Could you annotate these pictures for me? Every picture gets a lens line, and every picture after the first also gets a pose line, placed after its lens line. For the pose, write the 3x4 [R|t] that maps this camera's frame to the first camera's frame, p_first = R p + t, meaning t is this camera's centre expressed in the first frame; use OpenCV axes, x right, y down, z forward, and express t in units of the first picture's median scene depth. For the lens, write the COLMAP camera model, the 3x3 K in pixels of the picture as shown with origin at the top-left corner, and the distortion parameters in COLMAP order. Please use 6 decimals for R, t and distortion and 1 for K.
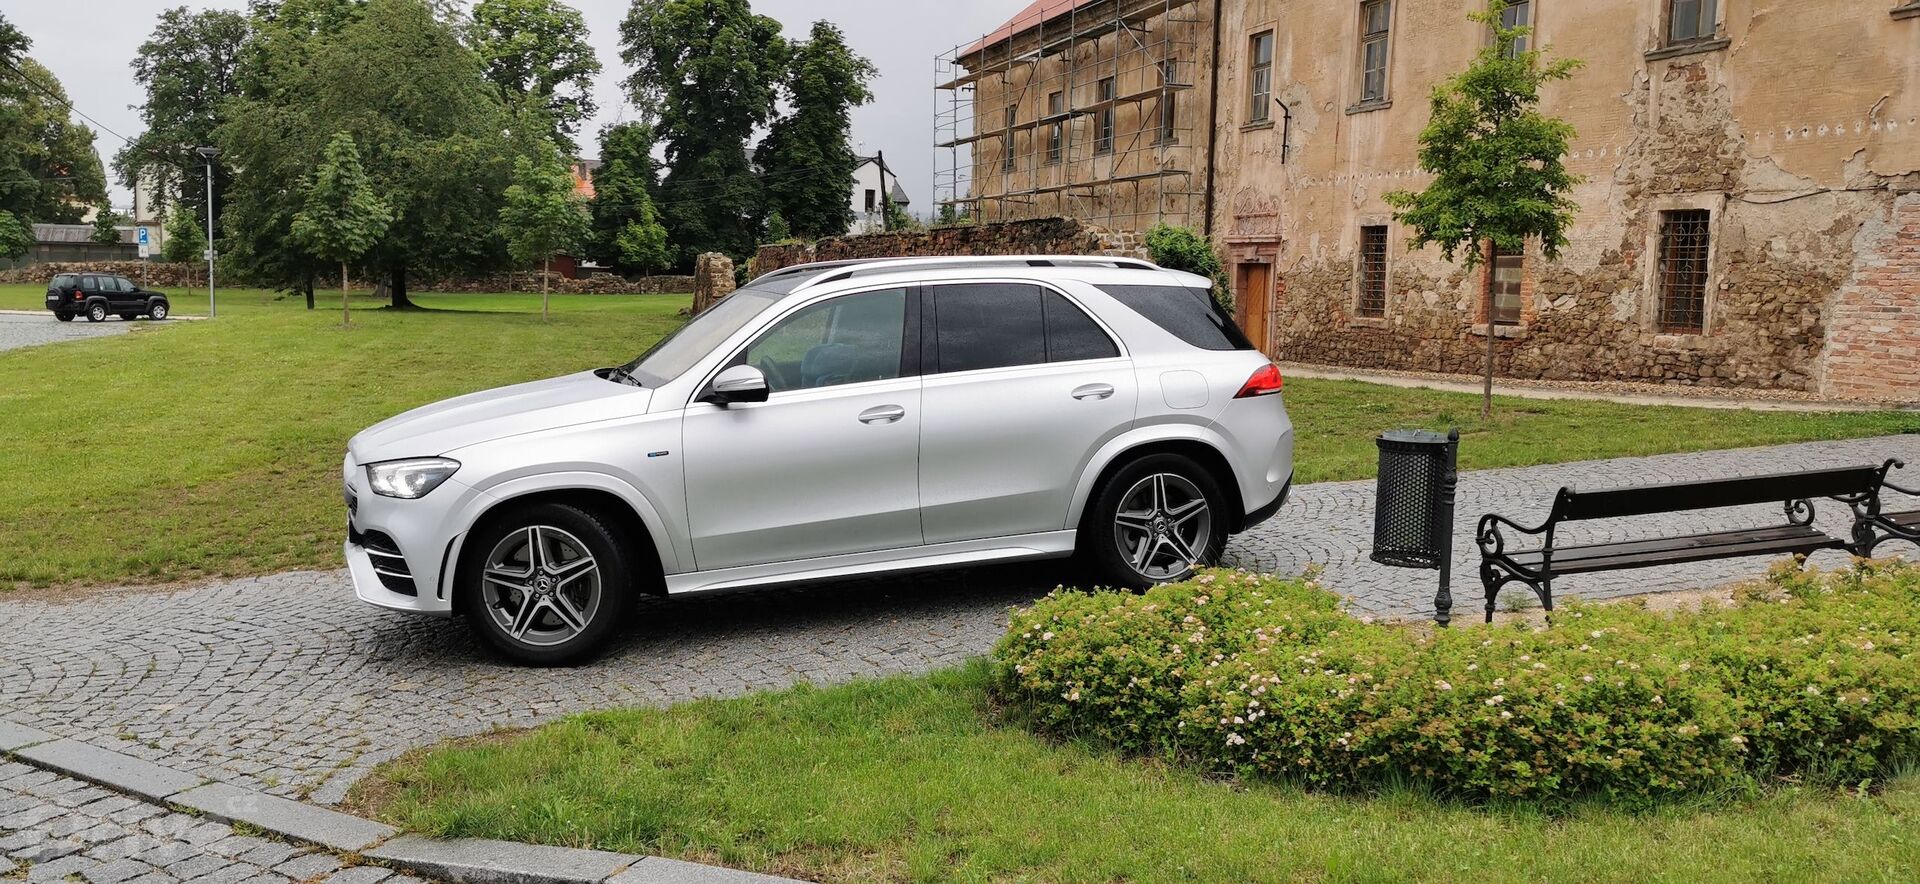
lens RADIAL K [[1474.7, 0, 961.8], [0, 1474.7, 449.8], [0, 0, 1]] dist [0.083944, -0.123043]
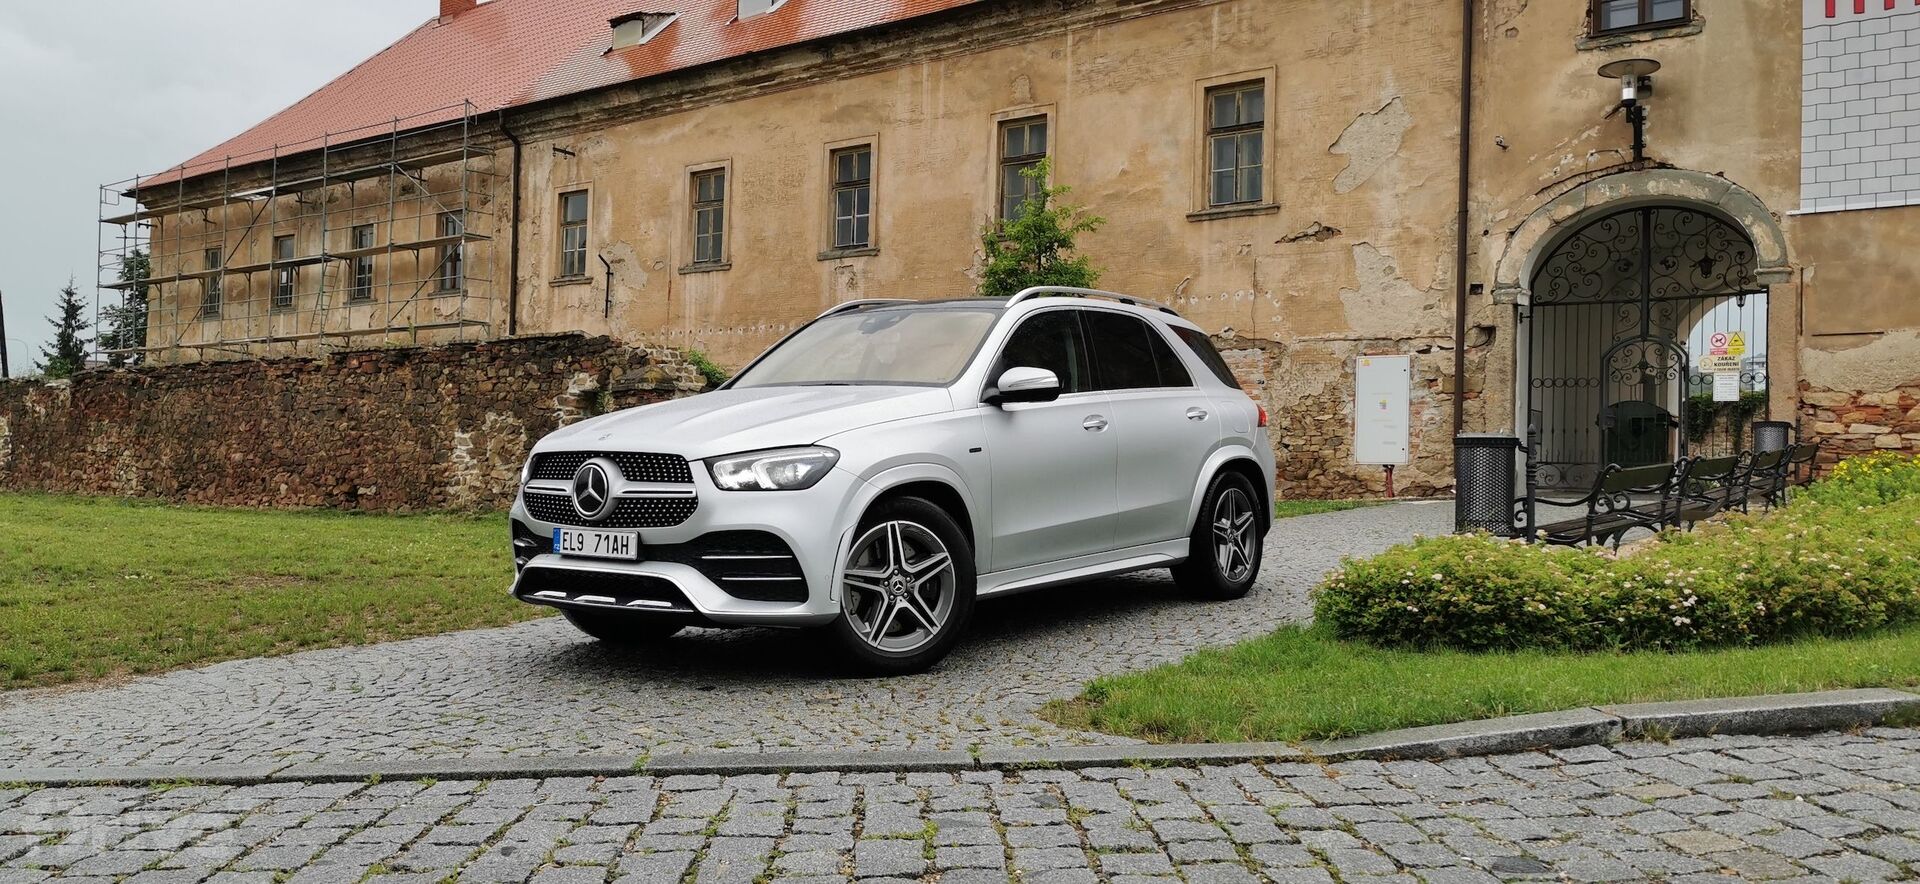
lens RADIAL K [[1482.0, 0, 958.6], [0, 1482.0, 442.2], [0, 0, 1]] dist [0.067903, -0.099221]
pose [[0.822738, 0.011189, 0.568310, -0.234689], [0.064567, 0.991496, -0.112993, 0.032786], [-0.564741, 0.129658, 0.815019, 0.058176]]
